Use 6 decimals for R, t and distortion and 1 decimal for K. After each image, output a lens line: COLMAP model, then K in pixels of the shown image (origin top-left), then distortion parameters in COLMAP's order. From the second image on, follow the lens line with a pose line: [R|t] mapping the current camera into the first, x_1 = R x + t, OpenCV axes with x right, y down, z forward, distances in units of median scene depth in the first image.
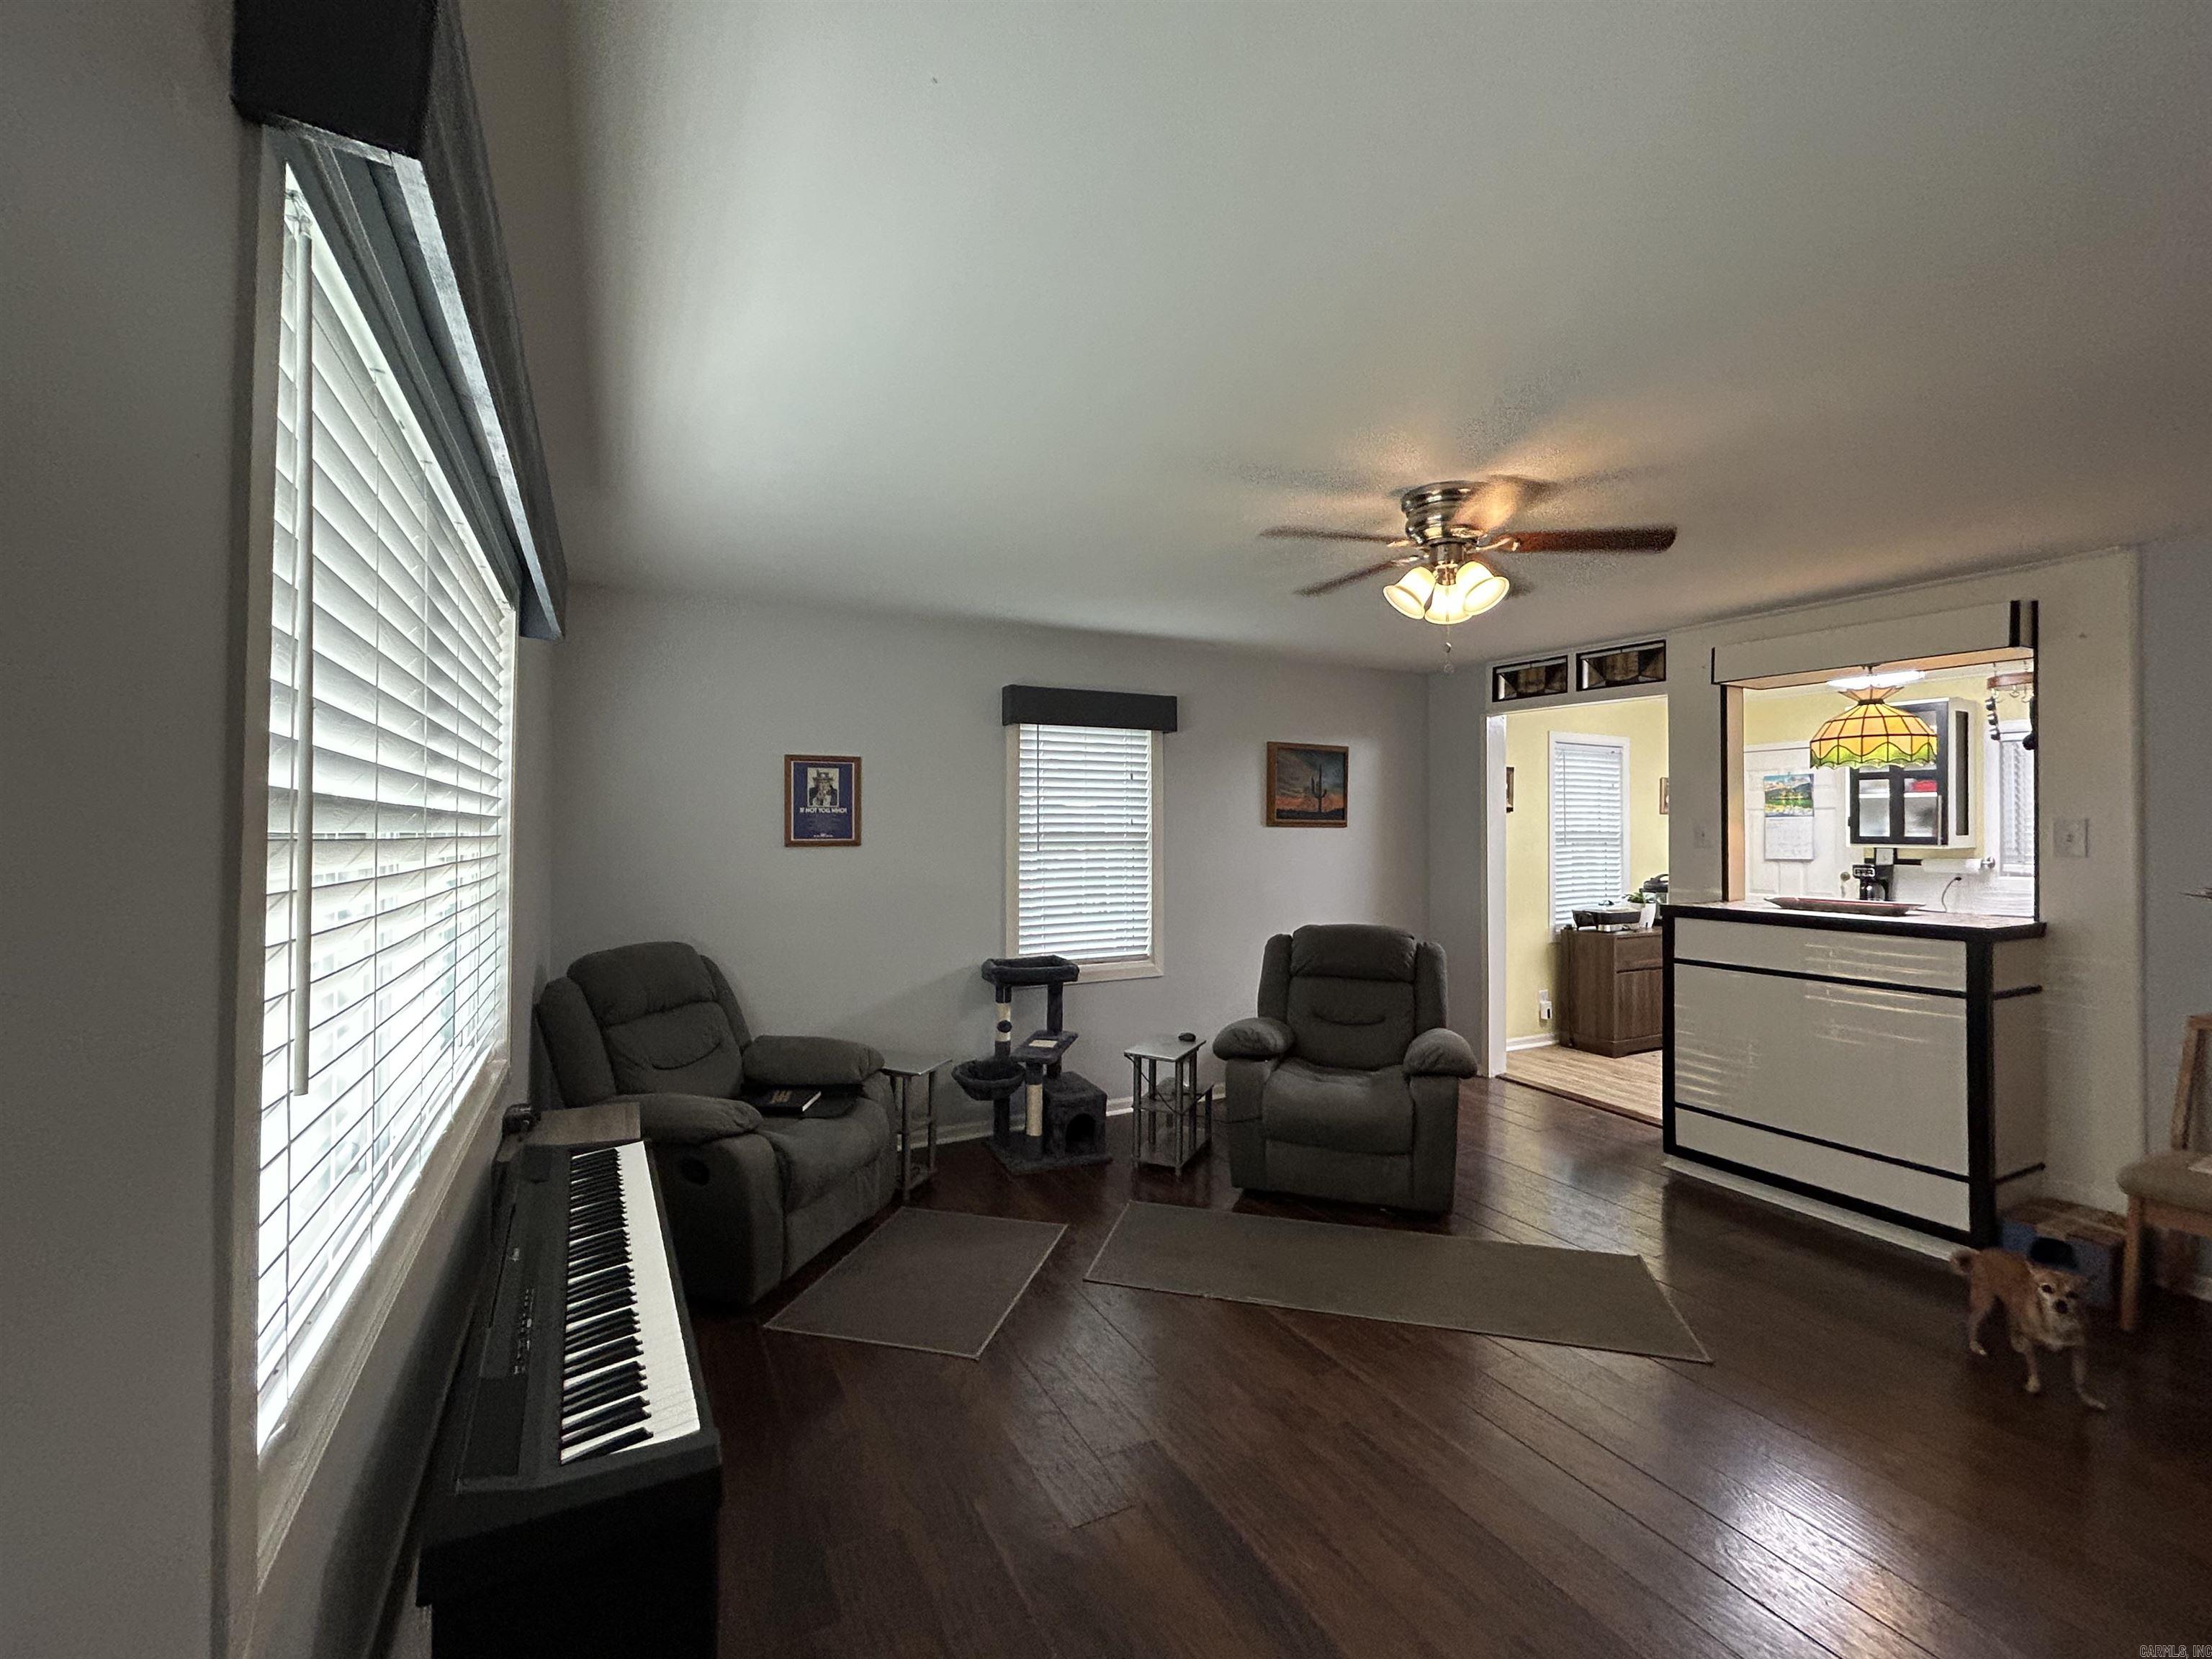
lens RADIAL K [[931.8, 0, 1096.7], [0, 931.8, 825.7], [0, 0, 1]] dist [-0.001625, 0.001936]
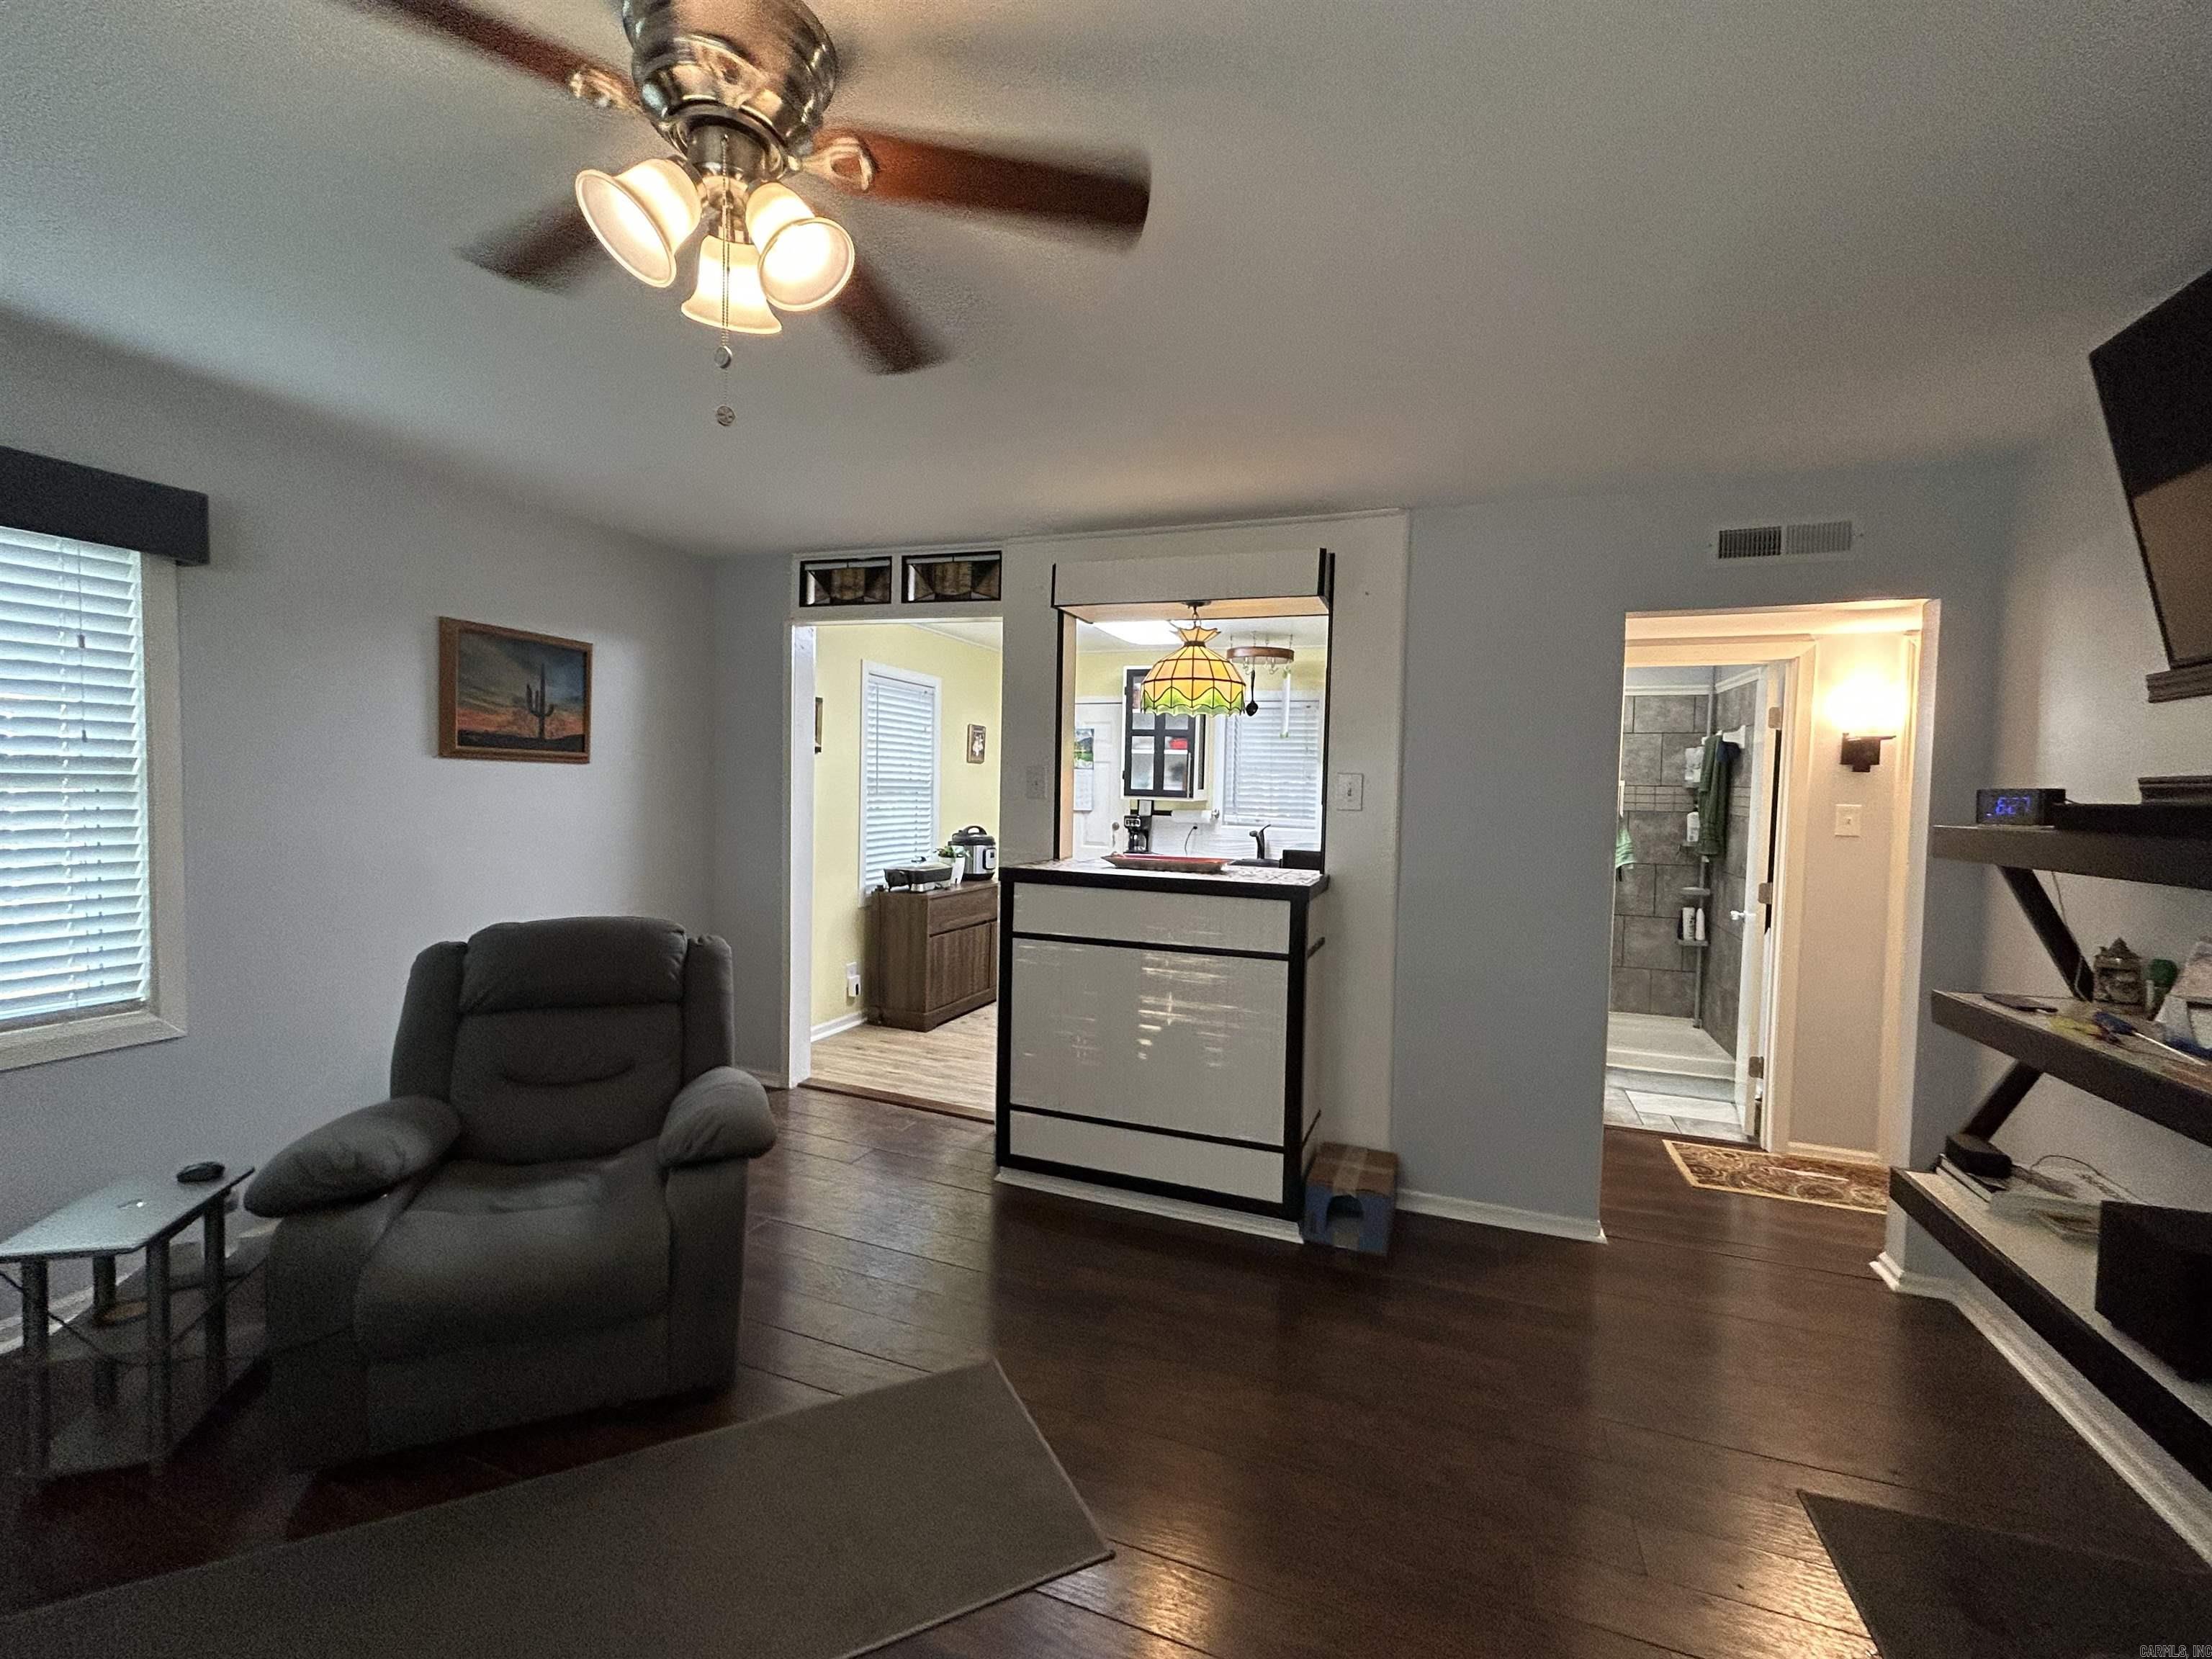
lens RADIAL K [[931.8, 0, 1108.4], [0, 931.8, 825.6], [0, 0, 1]] dist [-0.001625, 0.001936]
pose [[0.744947, -0.010758, 0.667037, 0.116877], [-0.025883, 0.998651, 0.045013, 0.007583], [-0.666621, -0.050797, 0.743664, 0.292169]]
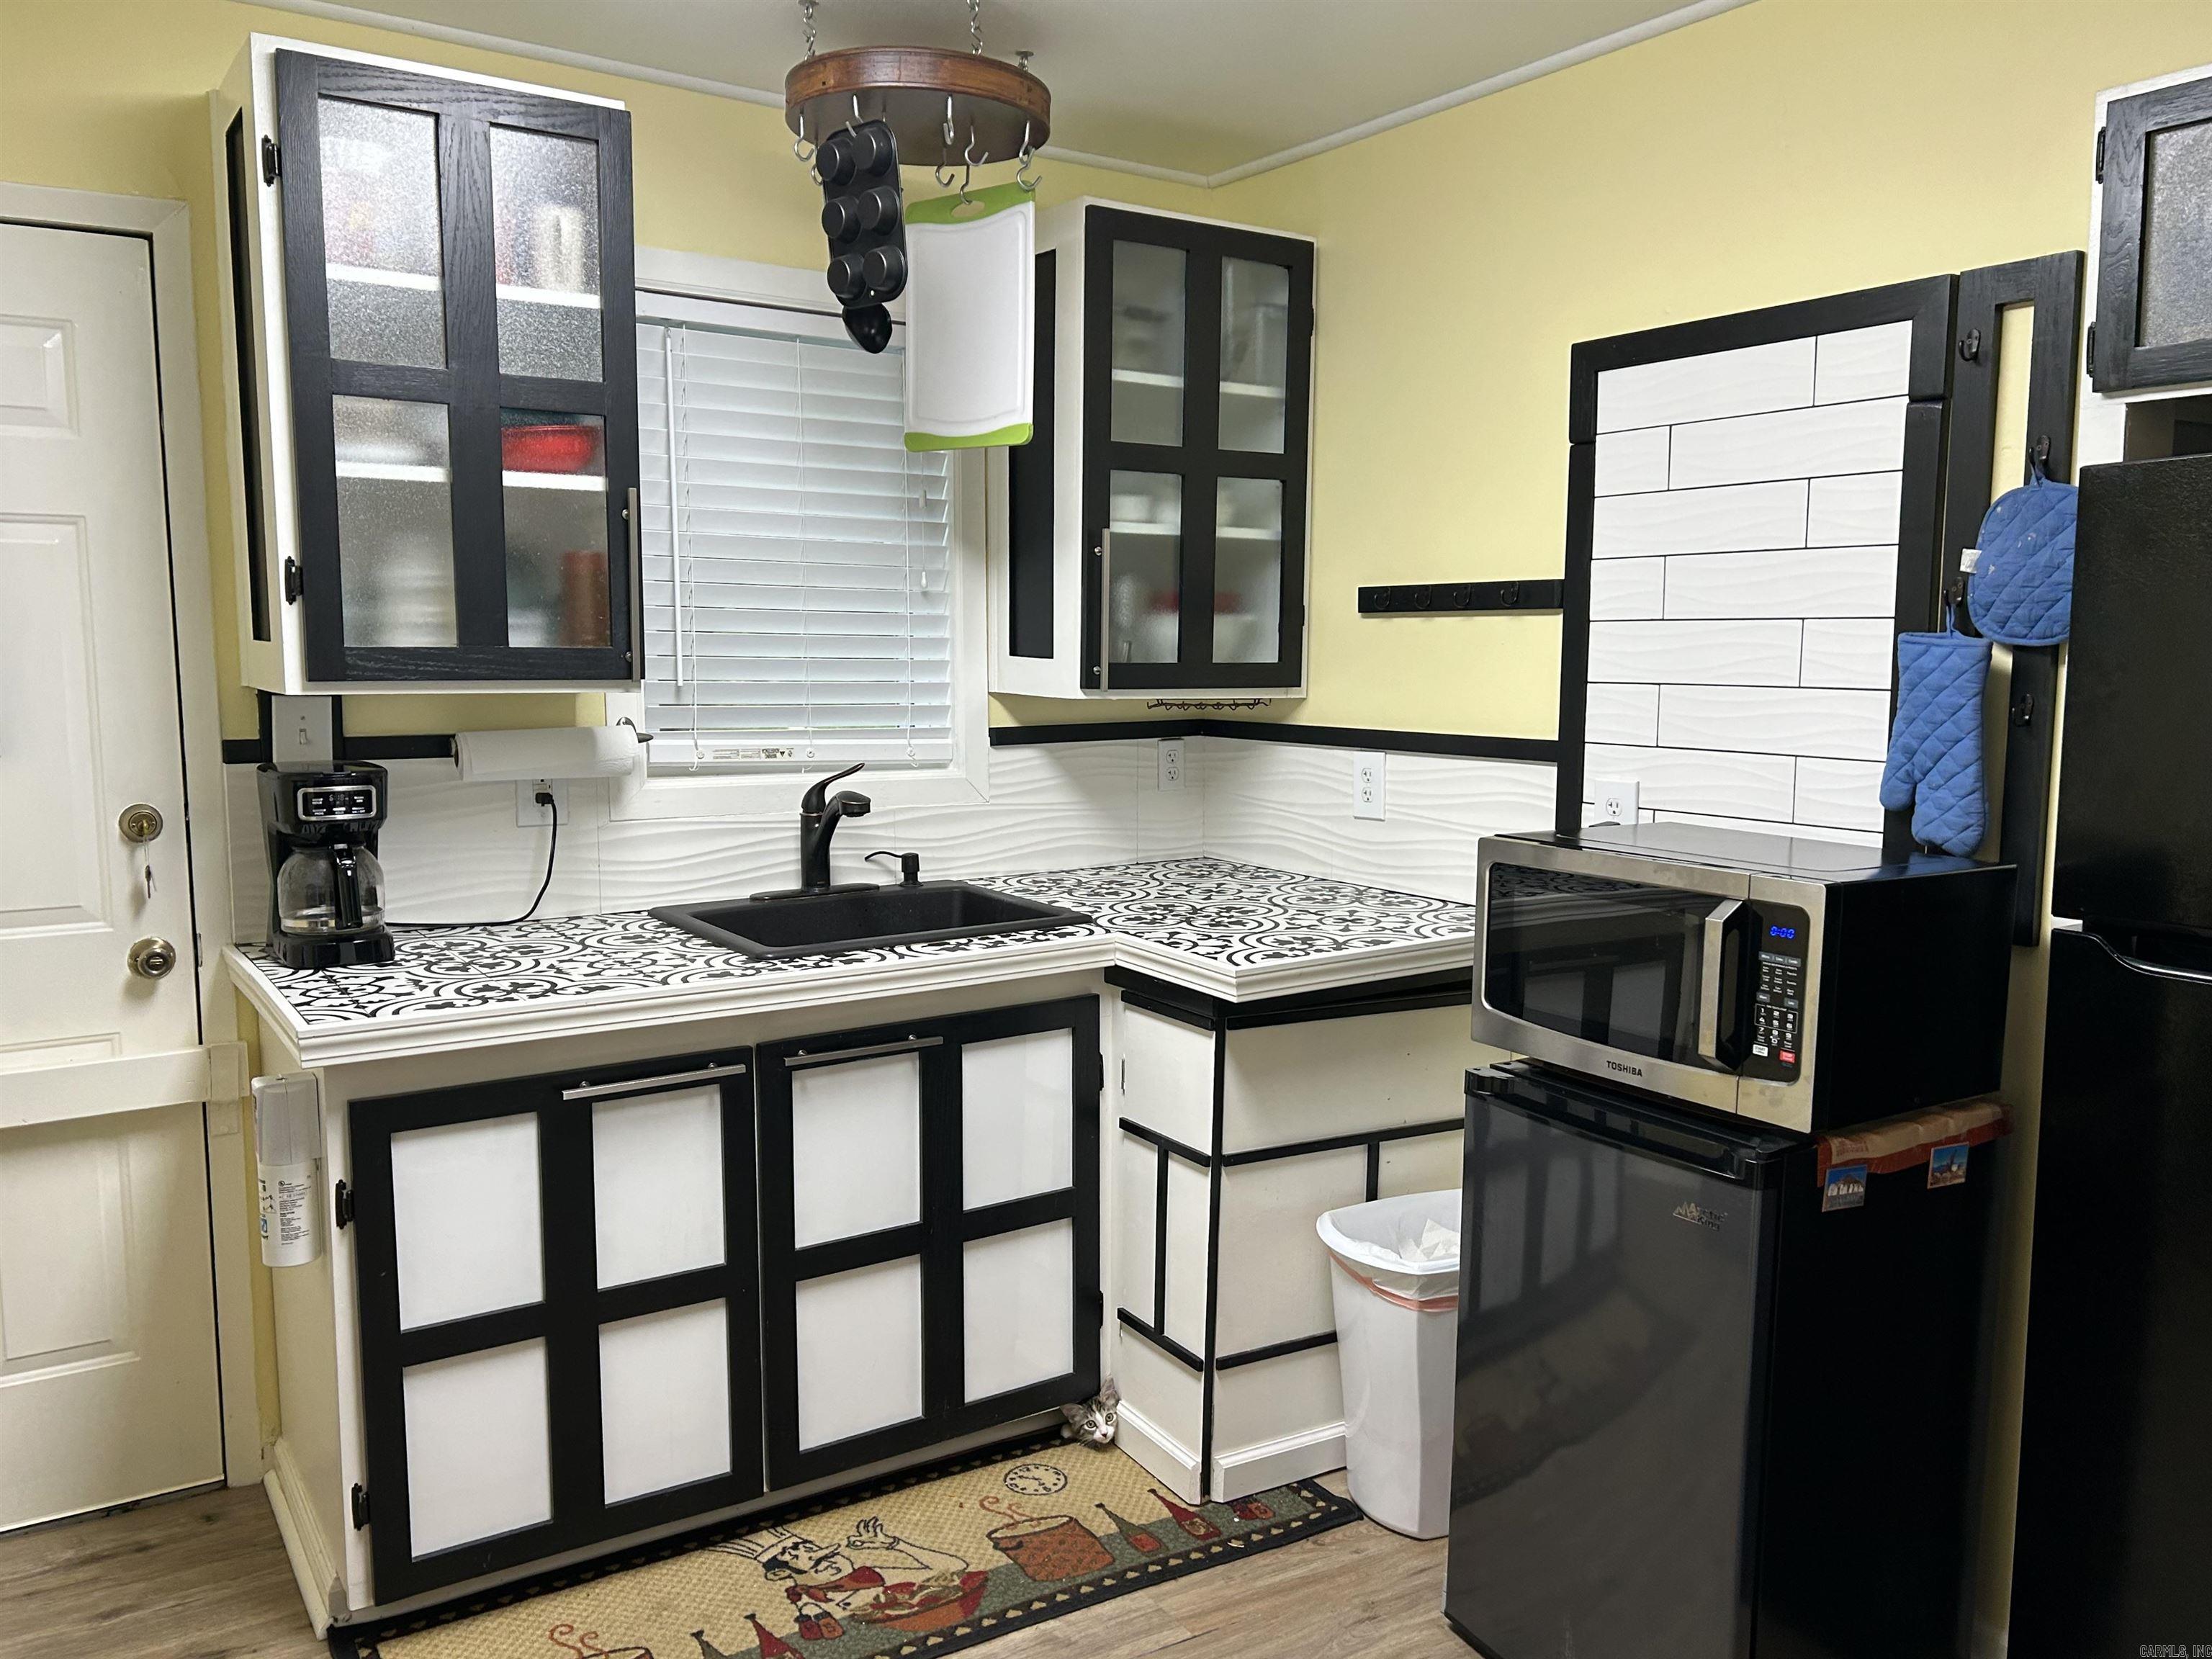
lens RADIAL K [[1736.0, 0, 1096.0], [0, 1736.0, 843.8], [0, 0, 1]] dist [0.069225, -0.083124]
pose [[-0.099271, -0.120193, 0.987775, 0.490166], [-0.005723, 0.992731, 0.120220, 0.008112], [-0.995044, 0.006281, -0.099237, 1.129035]]
